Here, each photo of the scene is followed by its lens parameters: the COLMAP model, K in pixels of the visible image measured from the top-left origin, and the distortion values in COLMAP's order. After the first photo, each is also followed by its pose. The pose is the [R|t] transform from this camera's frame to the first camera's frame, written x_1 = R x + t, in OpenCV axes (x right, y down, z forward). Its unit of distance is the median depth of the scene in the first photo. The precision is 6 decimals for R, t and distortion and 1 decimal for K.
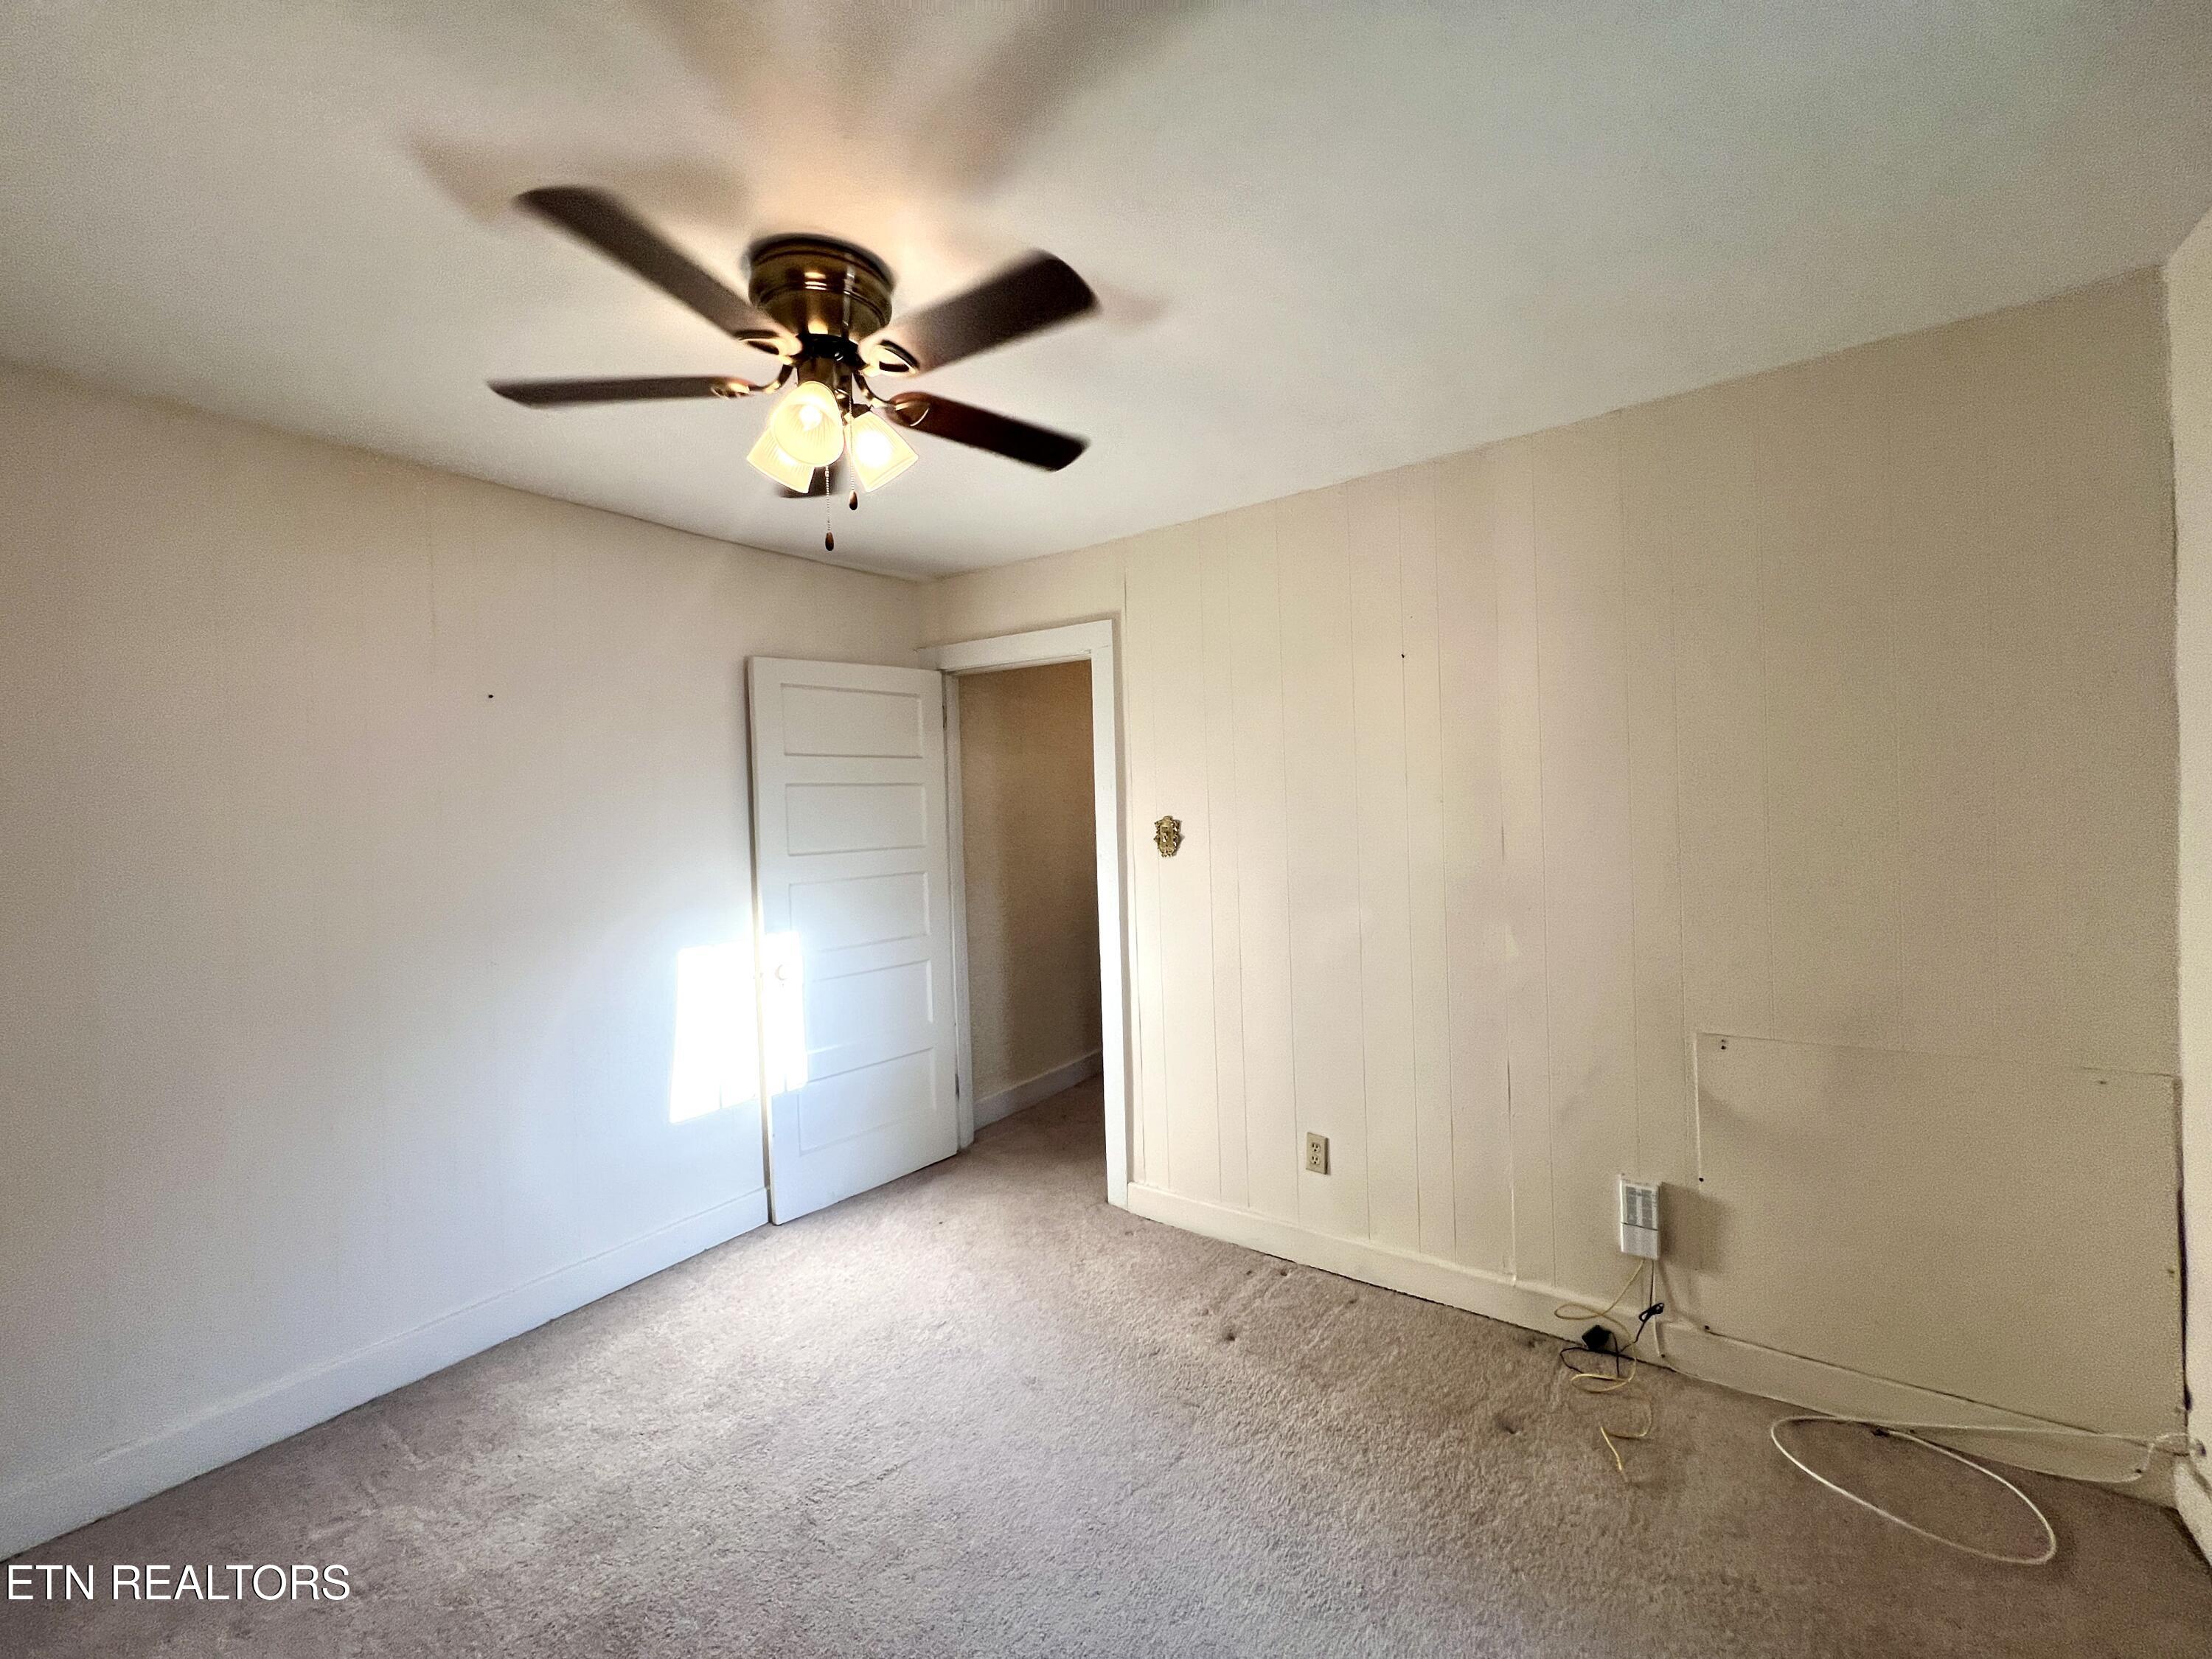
lens RADIAL K [[876.5, 0, 1107.3], [0, 876.5, 821.4], [0, 0, 1]] dist [-0.003507, 0.000404]
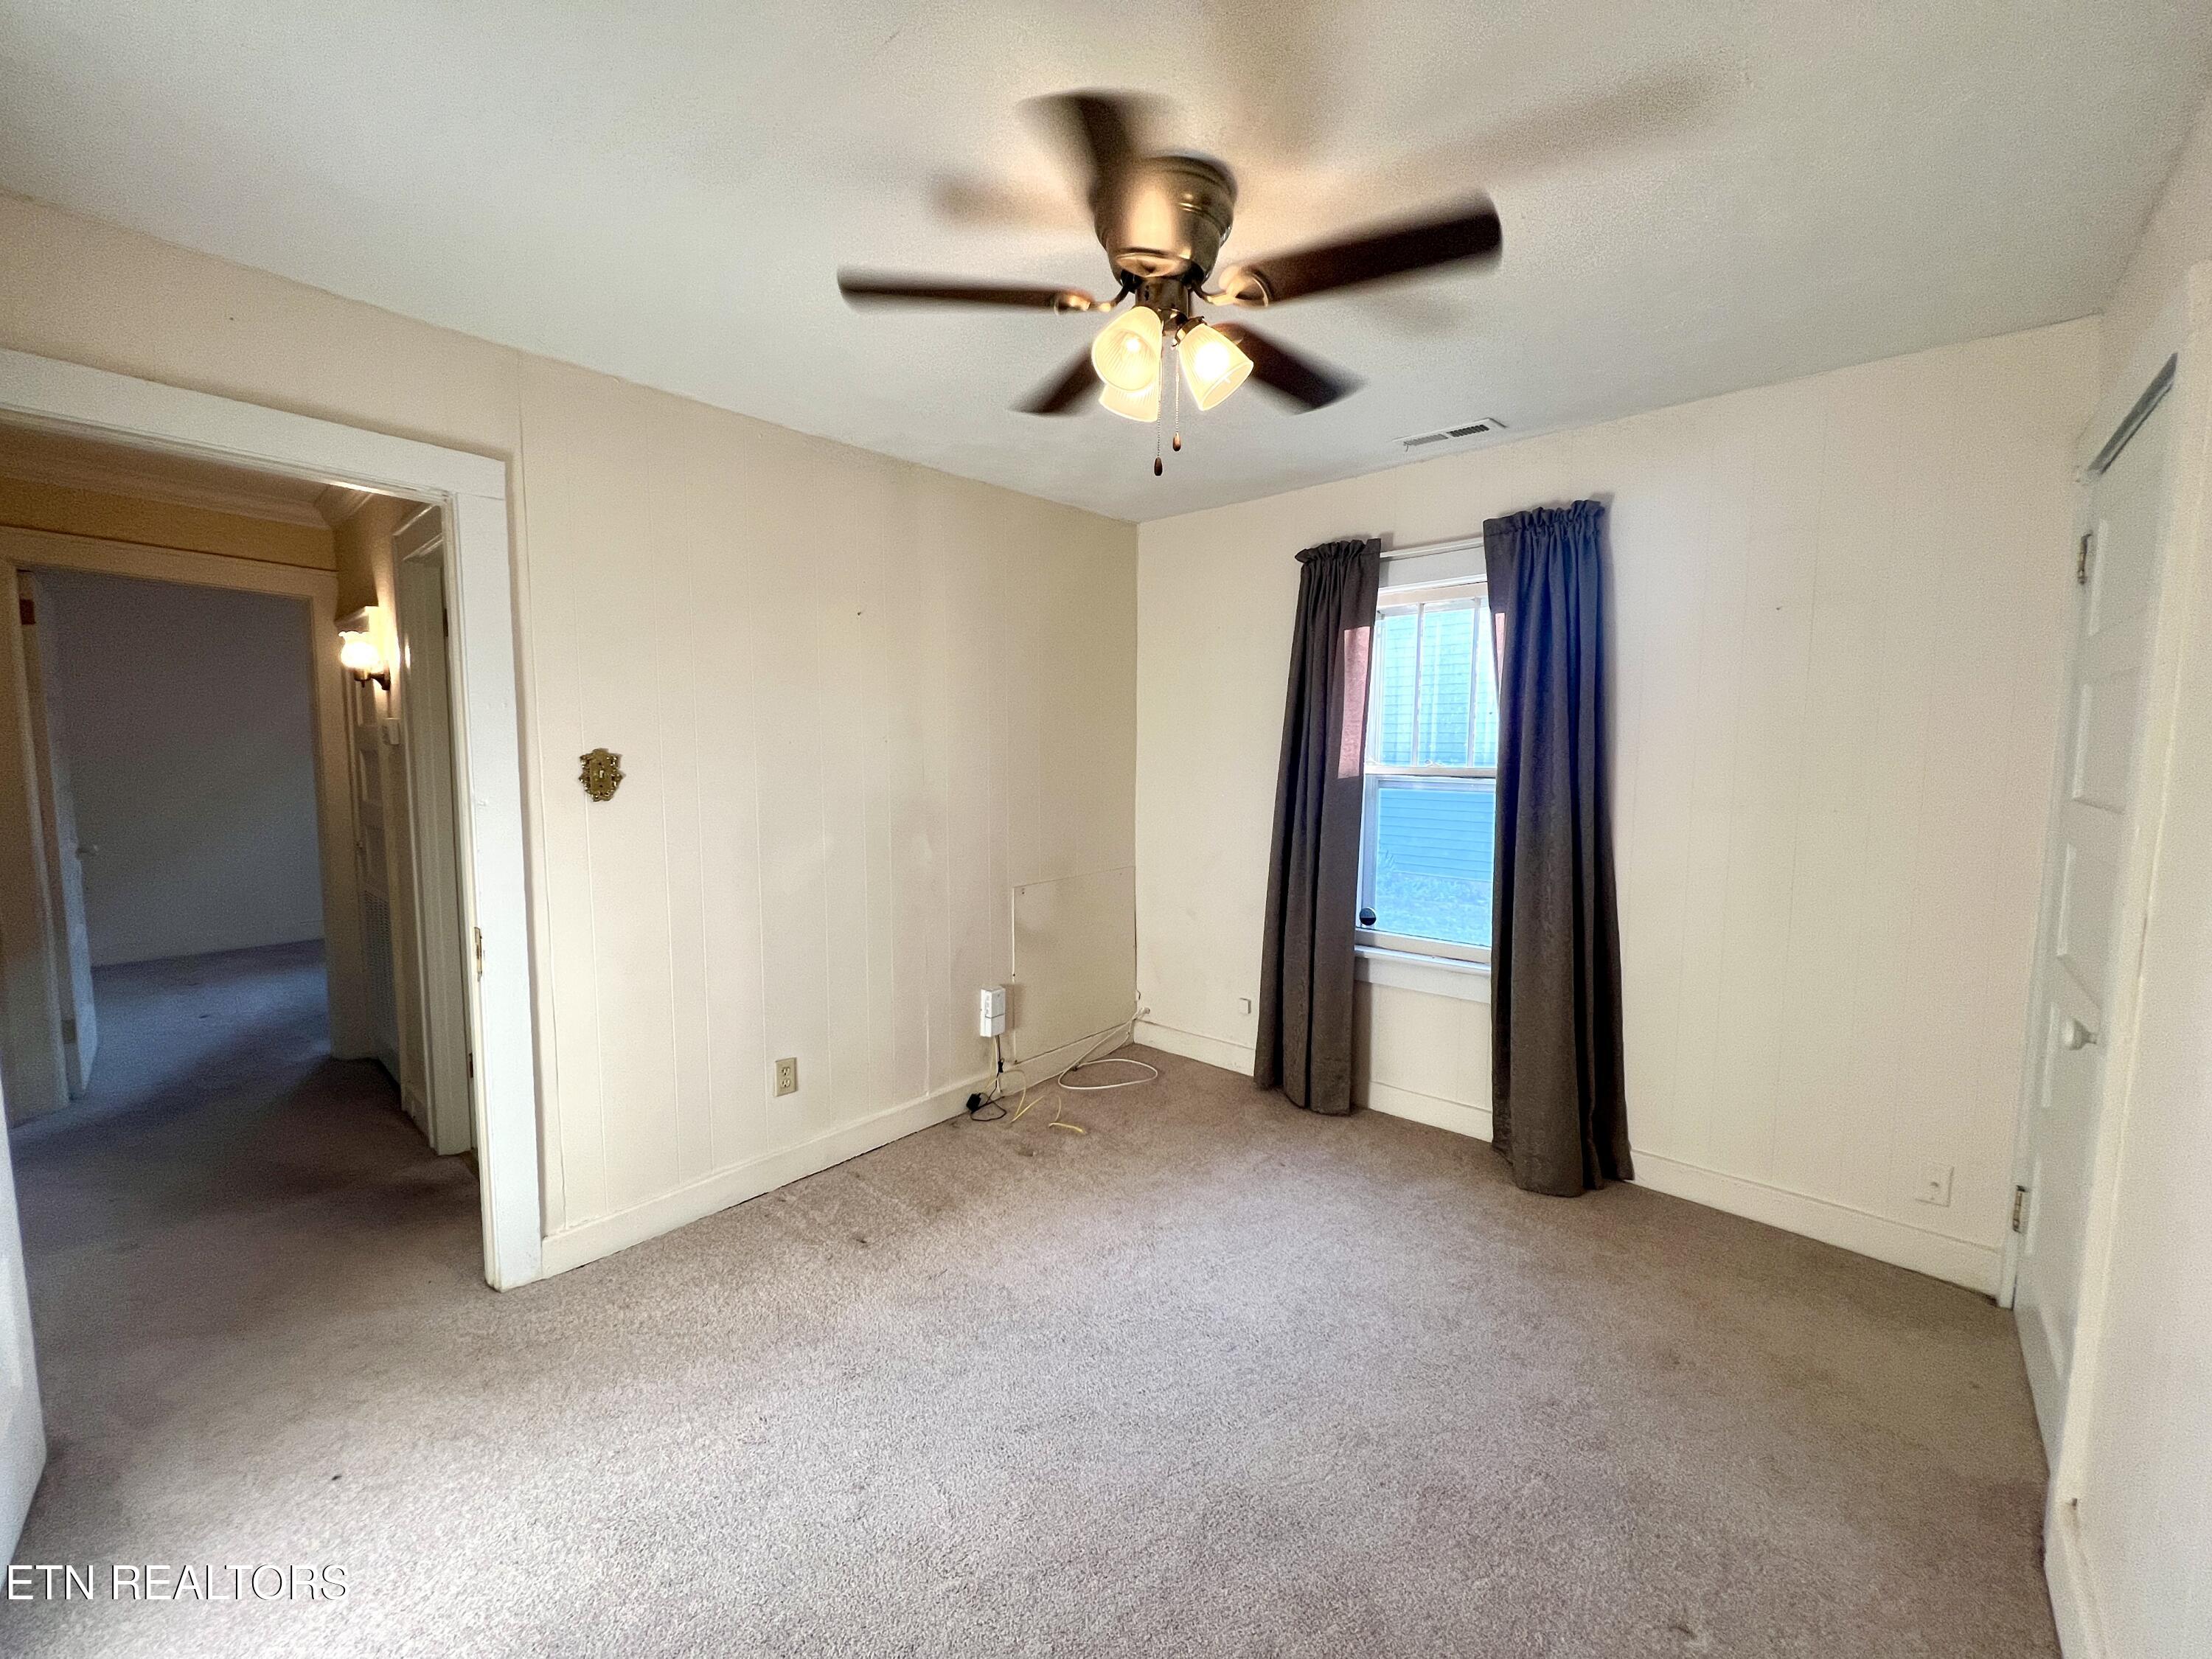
lens RADIAL K [[876.5, 0, 1100.2], [0, 876.5, 832.2], [0, 0, 1]] dist [-0.003507, 0.000404]
pose [[0.107410, -0.071274, 0.991657, -0.809176], [0.002355, 0.997443, 0.071434, 0.016068], [-0.994212, -0.005337, 0.107303, 0.569605]]
